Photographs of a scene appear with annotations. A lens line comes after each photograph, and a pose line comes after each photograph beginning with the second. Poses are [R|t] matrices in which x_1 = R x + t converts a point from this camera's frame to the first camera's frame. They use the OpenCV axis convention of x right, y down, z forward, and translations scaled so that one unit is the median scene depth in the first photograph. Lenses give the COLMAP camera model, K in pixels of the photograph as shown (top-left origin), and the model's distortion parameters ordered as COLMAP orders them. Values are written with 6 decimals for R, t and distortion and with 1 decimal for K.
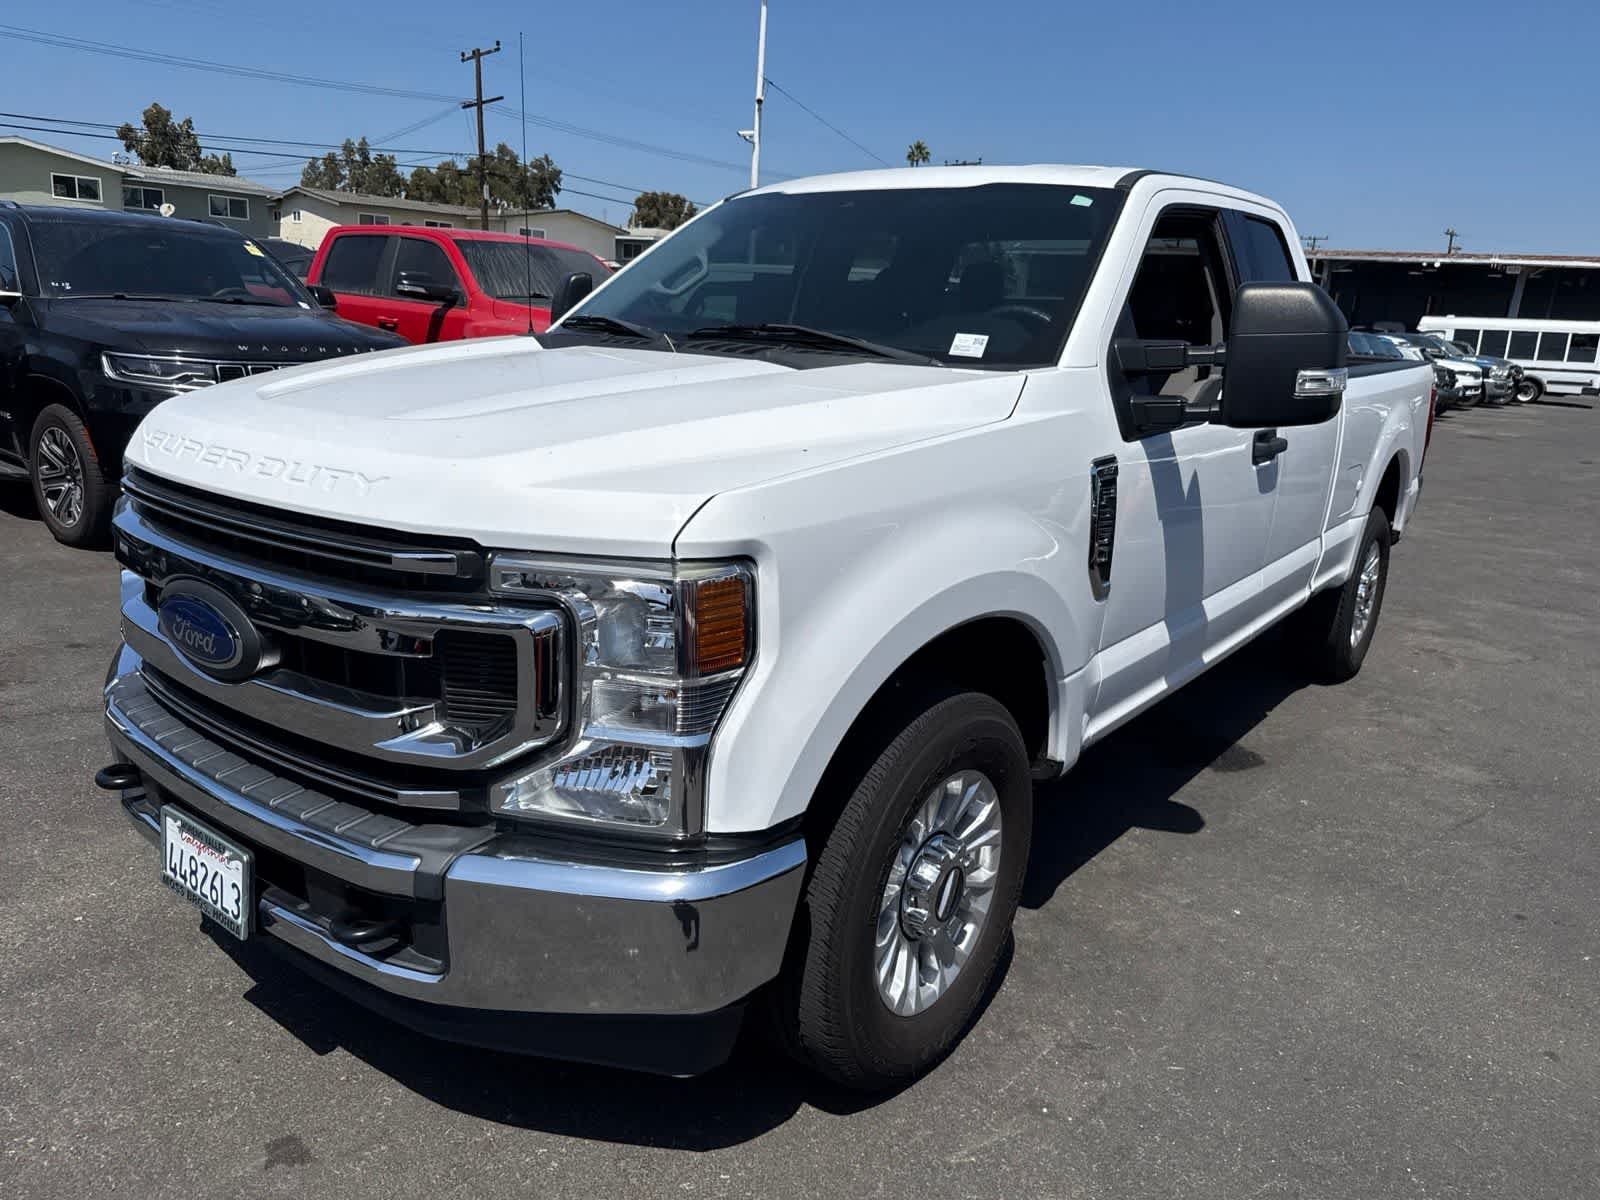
lens RADIAL K [[1131.7, 0, 800.3], [0, 1131.7, 610.5], [0, 0, 1]] dist [0.018480, -0.023938]
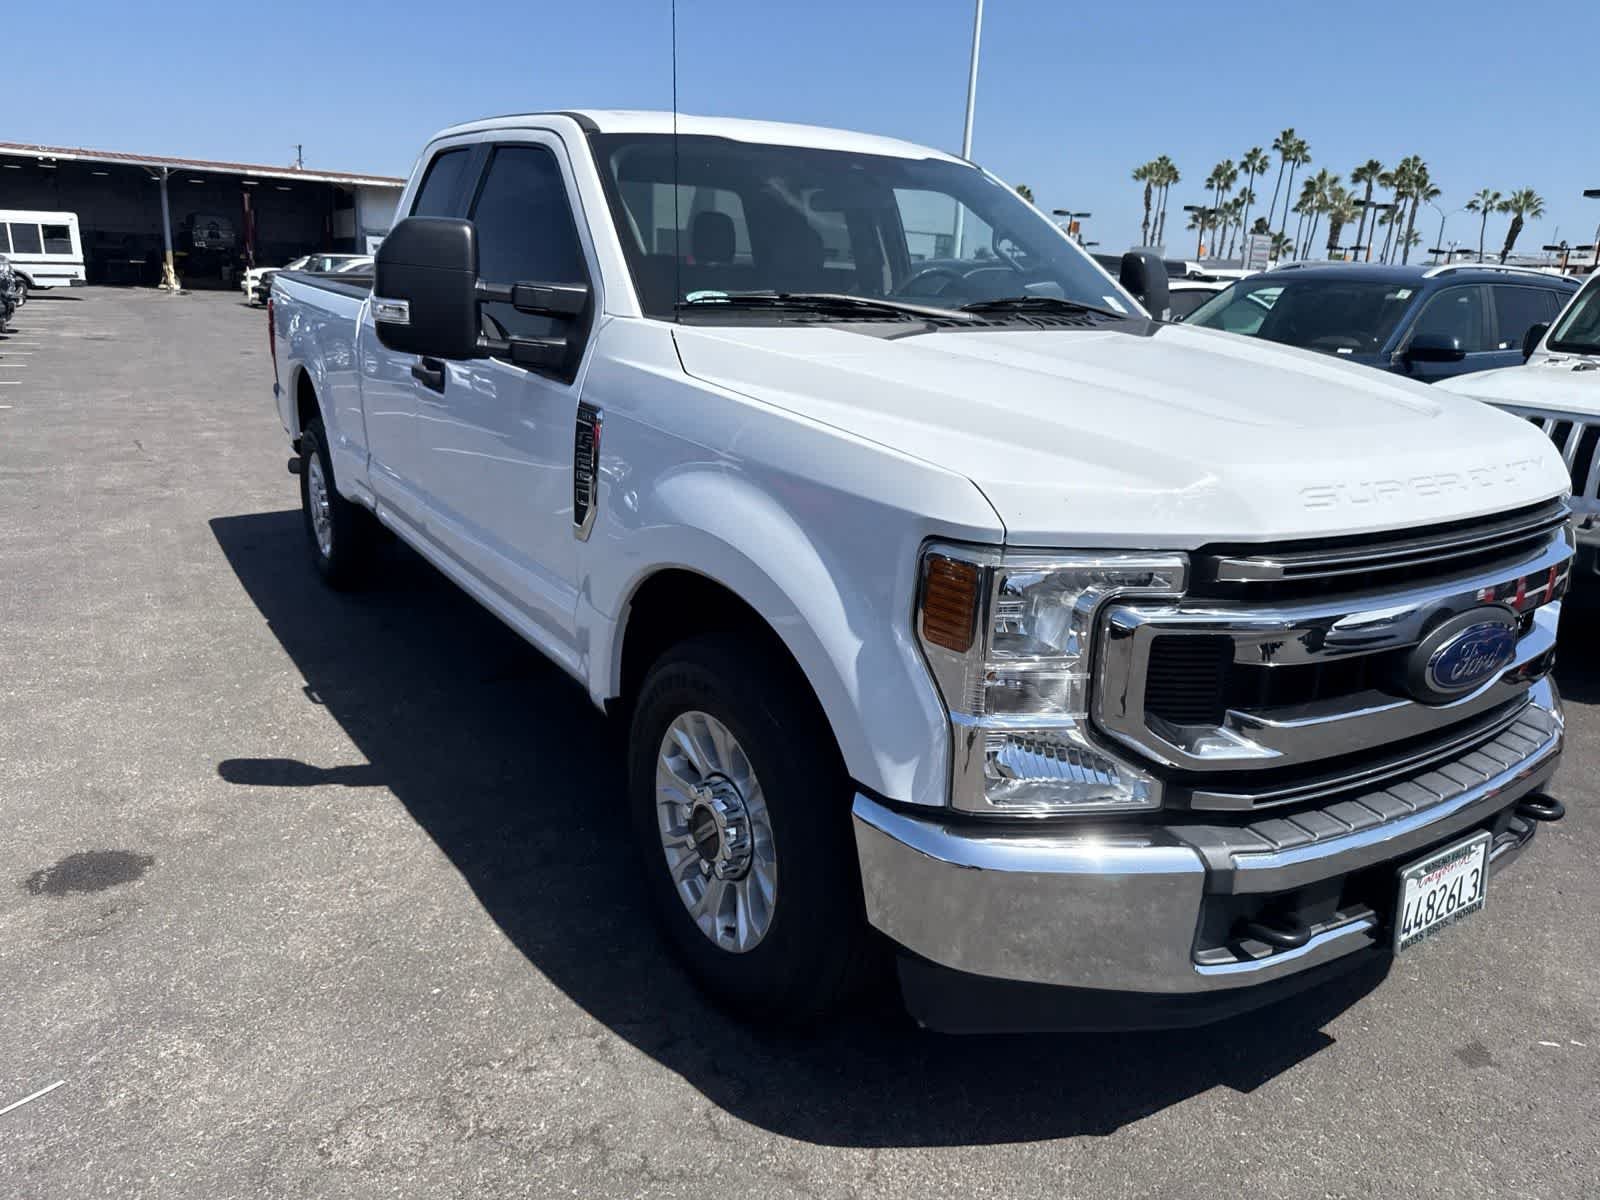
lens RADIAL K [[1131.7, 0, 805.1], [0, 1131.7, 599.1], [0, 0, 1]] dist [0.018480, -0.023938]
pose [[0.320398, -0.299241, 0.898777, -1.235465], [0.221380, 0.946174, 0.236103, -0.305654], [-0.921051, 0.123325, 0.369399, 0.900167]]
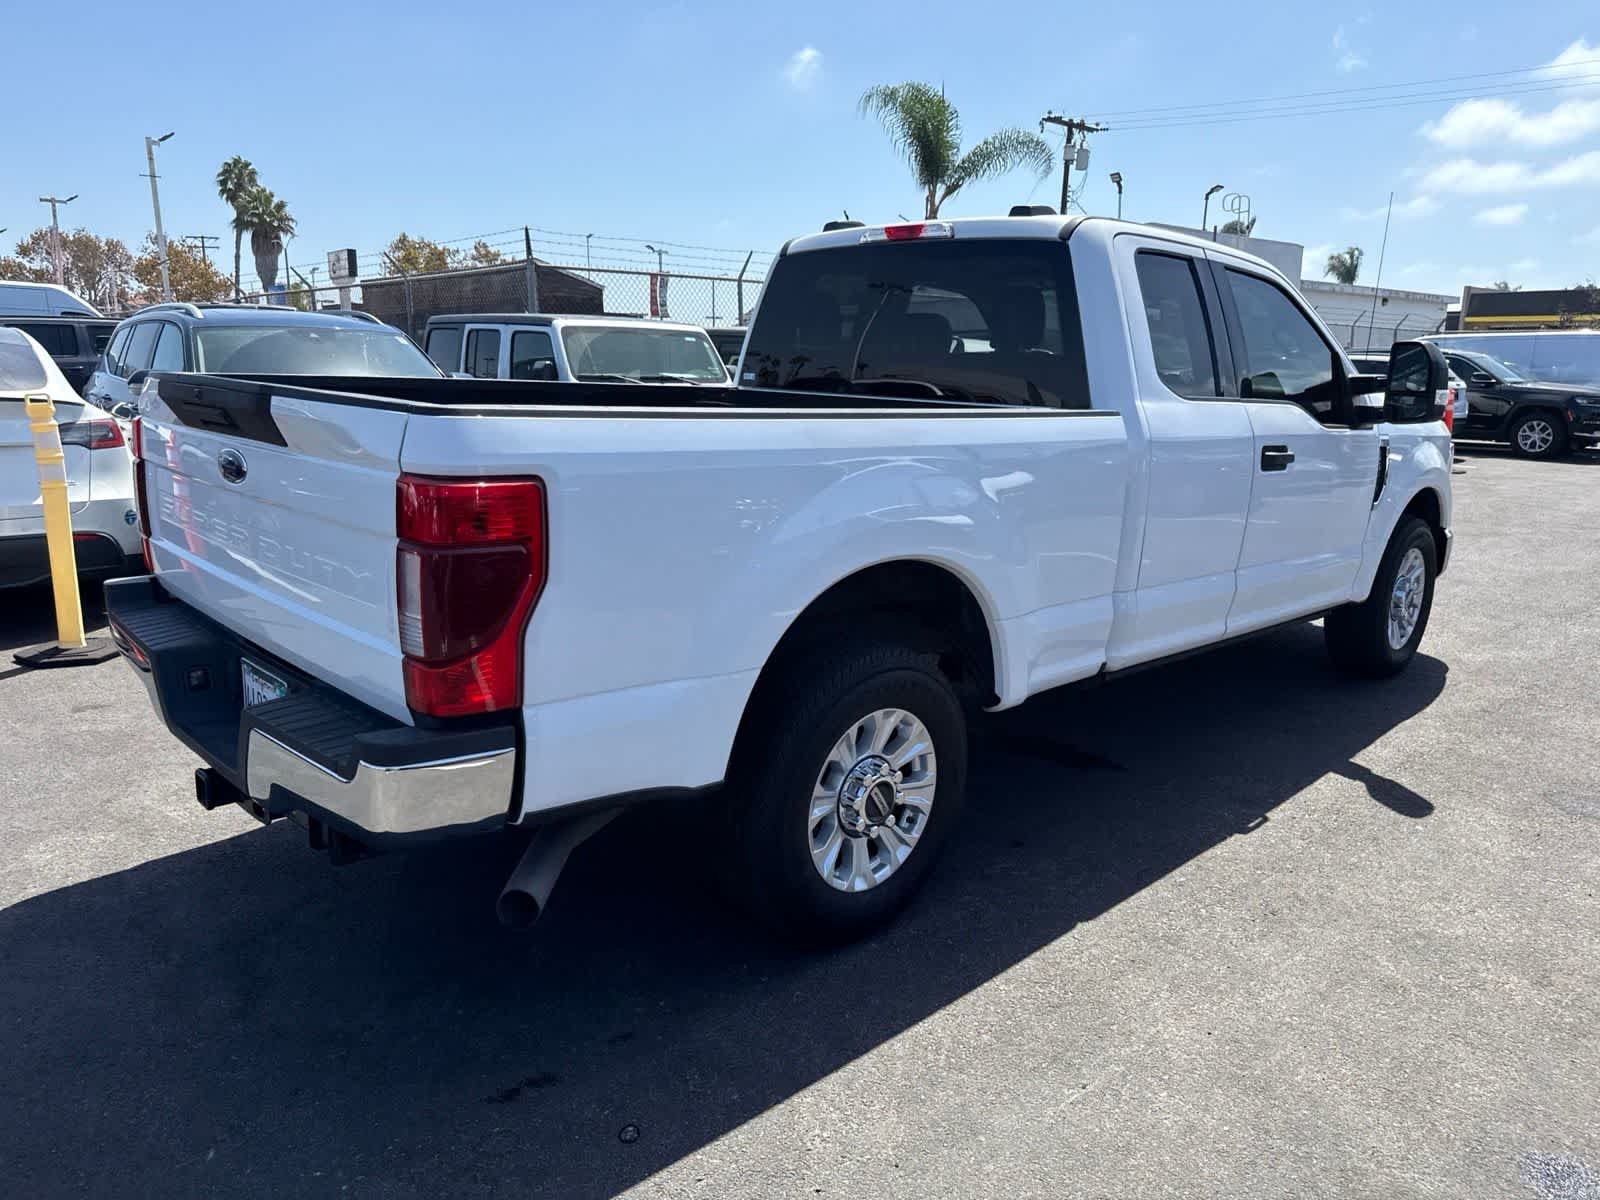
lens RADIAL K [[1133.8, 0, 813.4], [0, 1133.8, 607.8], [0, 0, 1]] dist [0.020792, -0.026271]
pose [[-0.987539, -0.100794, 0.120862, 0.349962], [-0.033019, 0.883594, 0.467087, -0.886292], [-0.153872, 0.457276, -0.875912, 3.402911]]
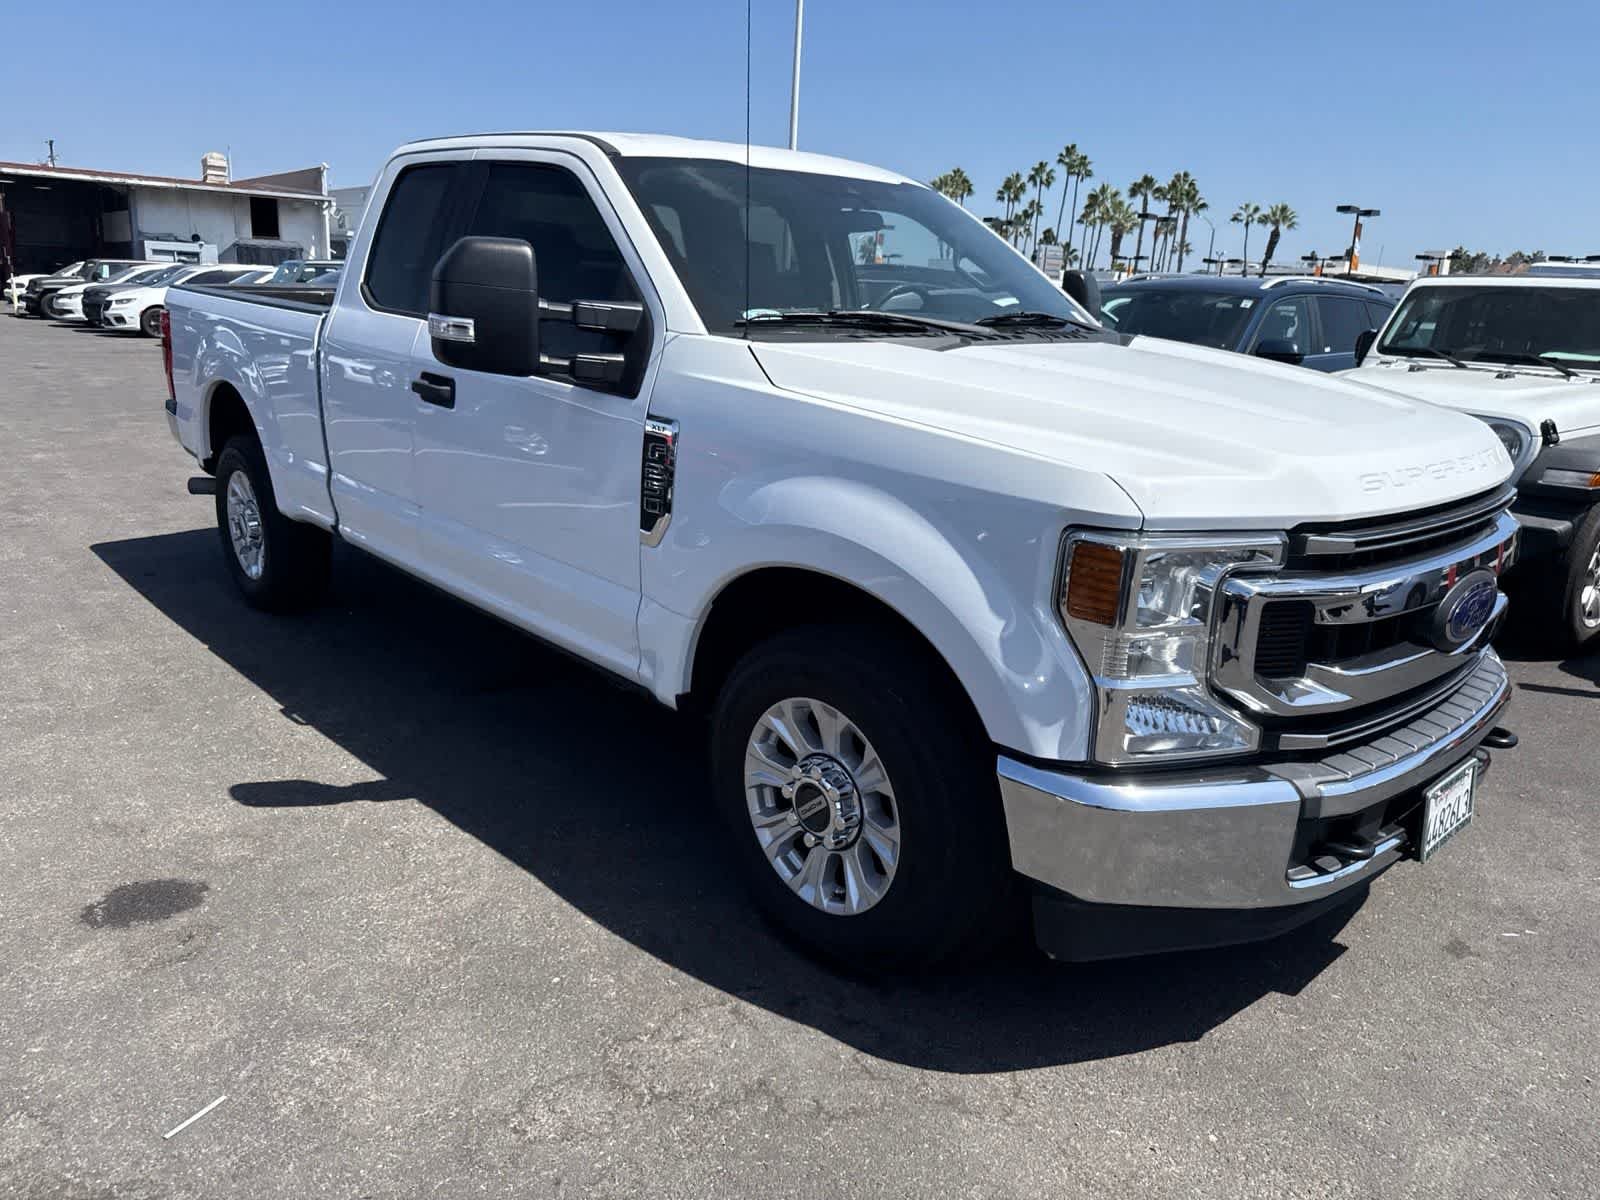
lens RADIAL K [[1131.7, 0, 802.2], [0, 1131.7, 604.2], [0, 0, 1]] dist [0.018480, -0.023938]
pose [[0.162045, -0.308554, 0.937302, -1.371379], [0.223008, 0.936733, 0.269812, -0.366668], [-0.961254, 0.165304, 0.220603, 1.095010]]
